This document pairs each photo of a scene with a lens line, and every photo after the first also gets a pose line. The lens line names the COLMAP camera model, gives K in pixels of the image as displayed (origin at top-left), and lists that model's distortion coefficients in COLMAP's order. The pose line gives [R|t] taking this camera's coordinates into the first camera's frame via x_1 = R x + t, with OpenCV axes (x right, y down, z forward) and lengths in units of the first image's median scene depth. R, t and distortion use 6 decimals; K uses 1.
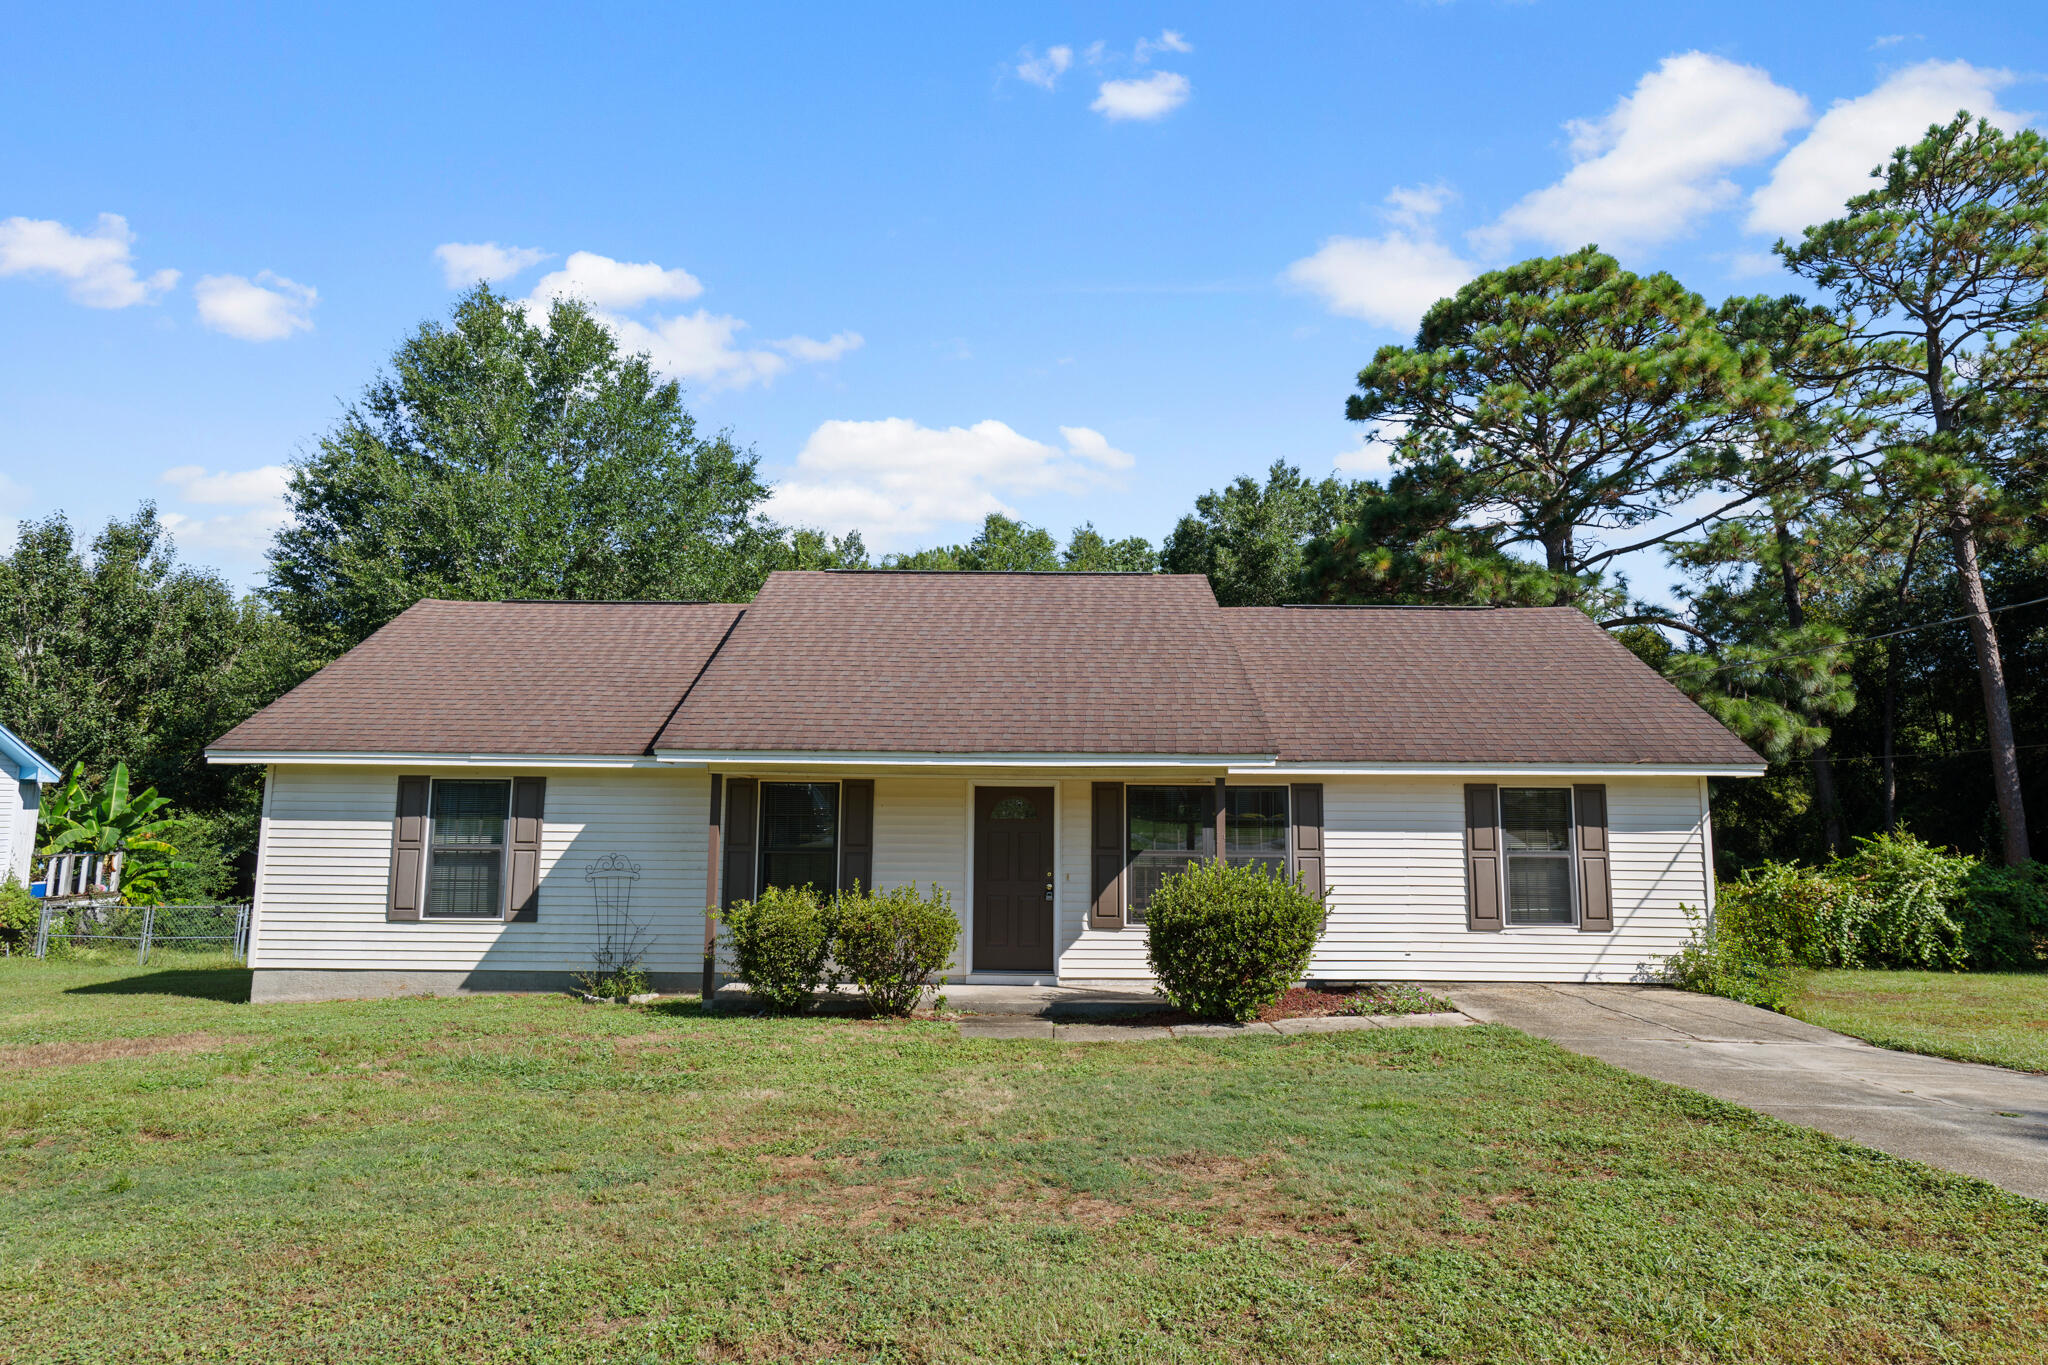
lens RADIAL K [[1186.1, 0, 1025.6], [0, 1186.1, 681.3], [0, 0, 1]] dist [0.000124, -0.000112]
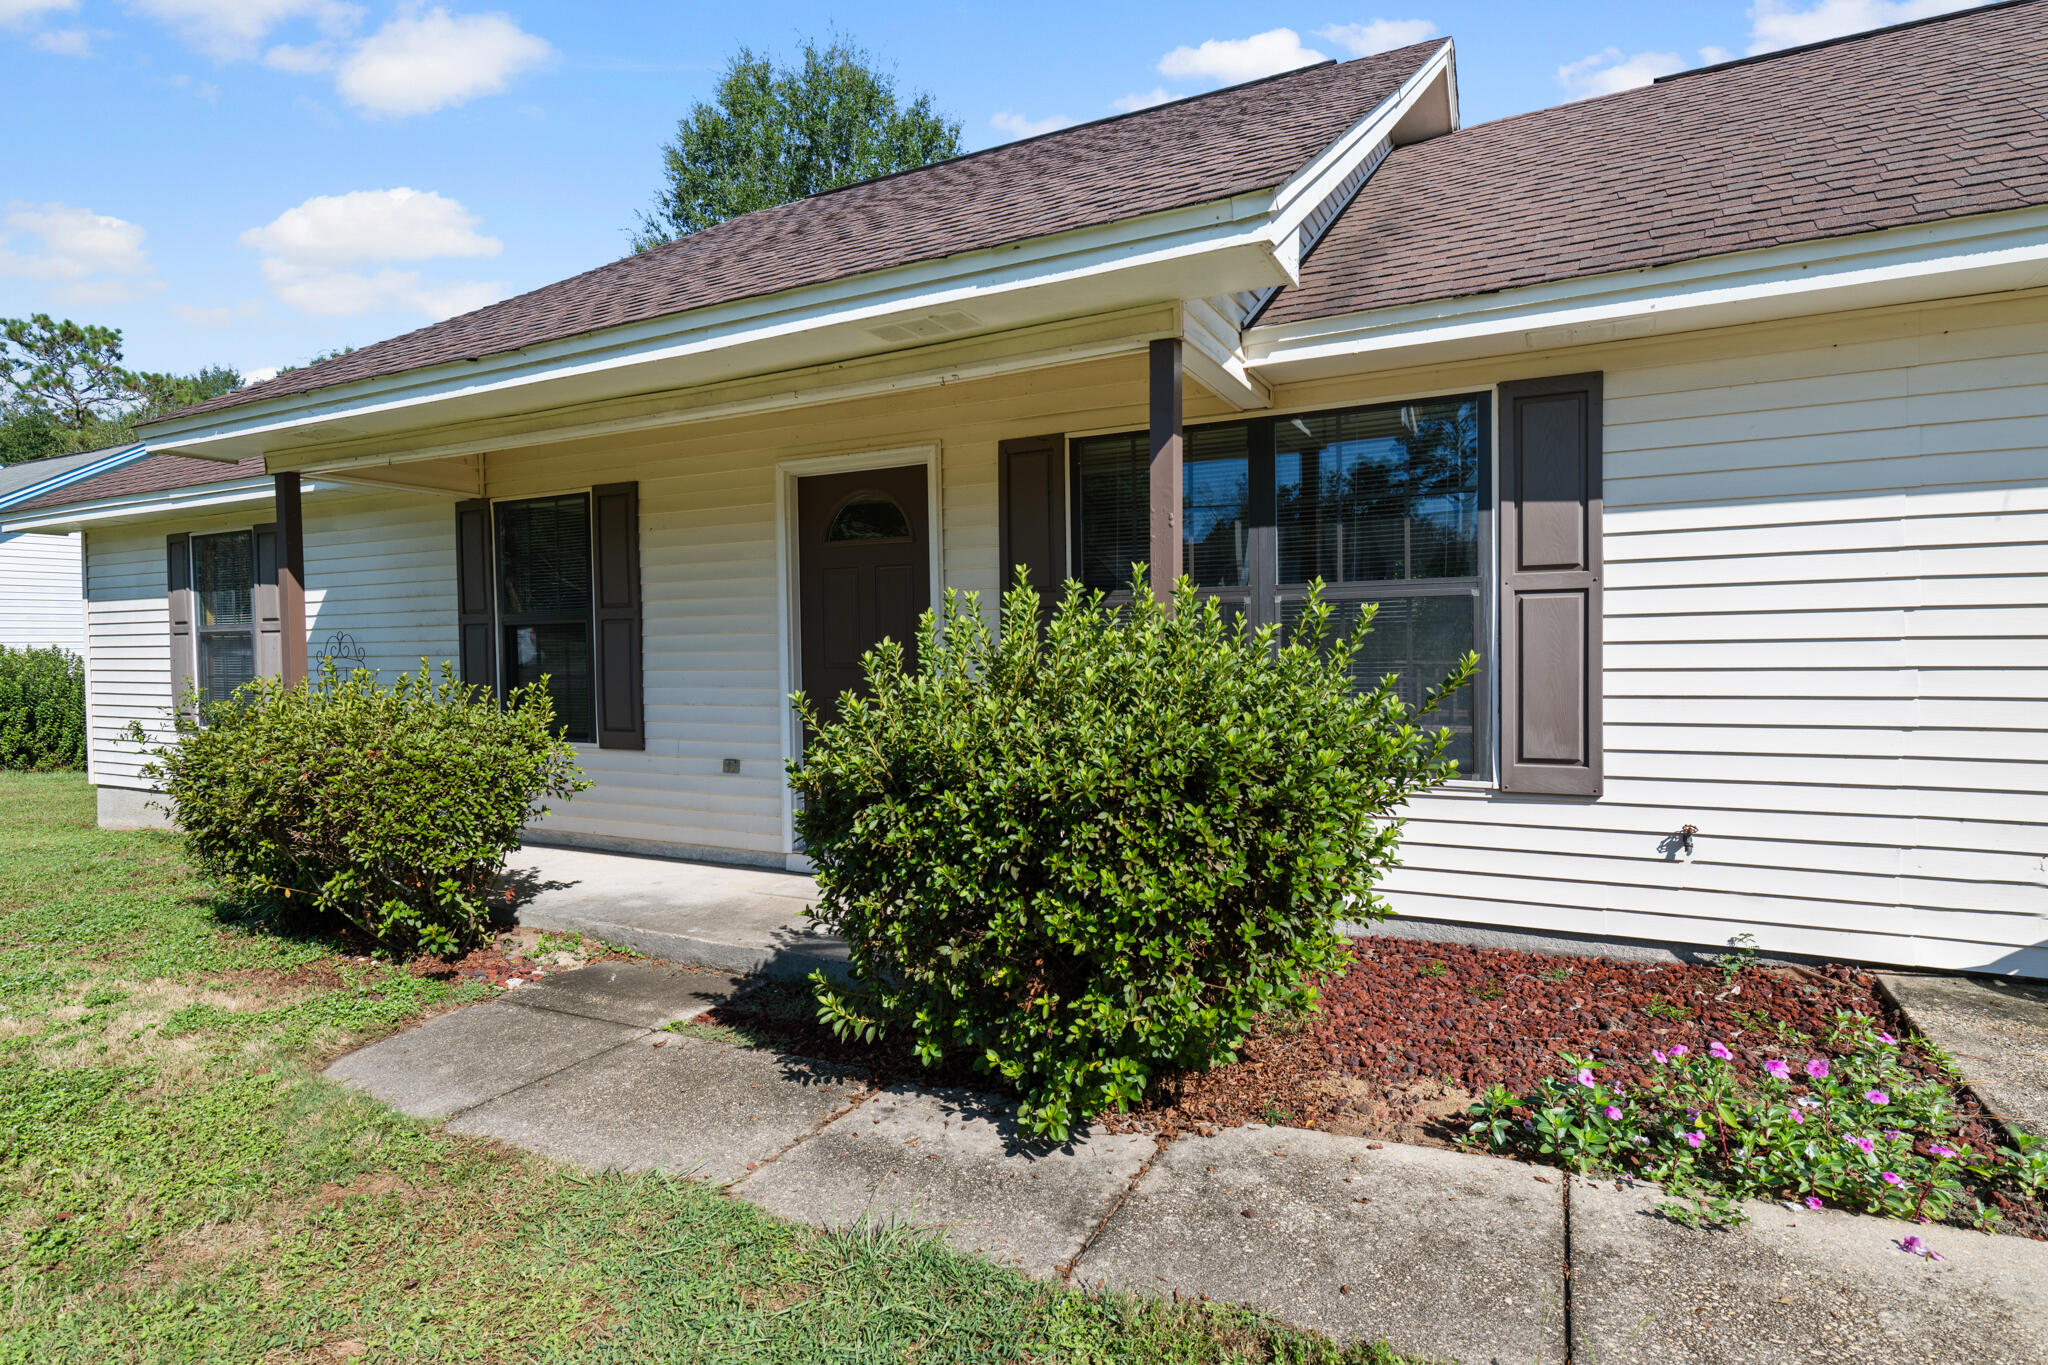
lens RADIAL K [[1067.2, 0, 1020.5], [0, 1067.2, 686.0], [0, 0, 1]] dist [0.002721, 0.000371]
pose [[0.894369, -0.003313, -0.447318, 0.238824], [0.072851, 0.987701, 0.138343, 0.120841], [0.441358, -0.156317, 0.883611, 0.648933]]
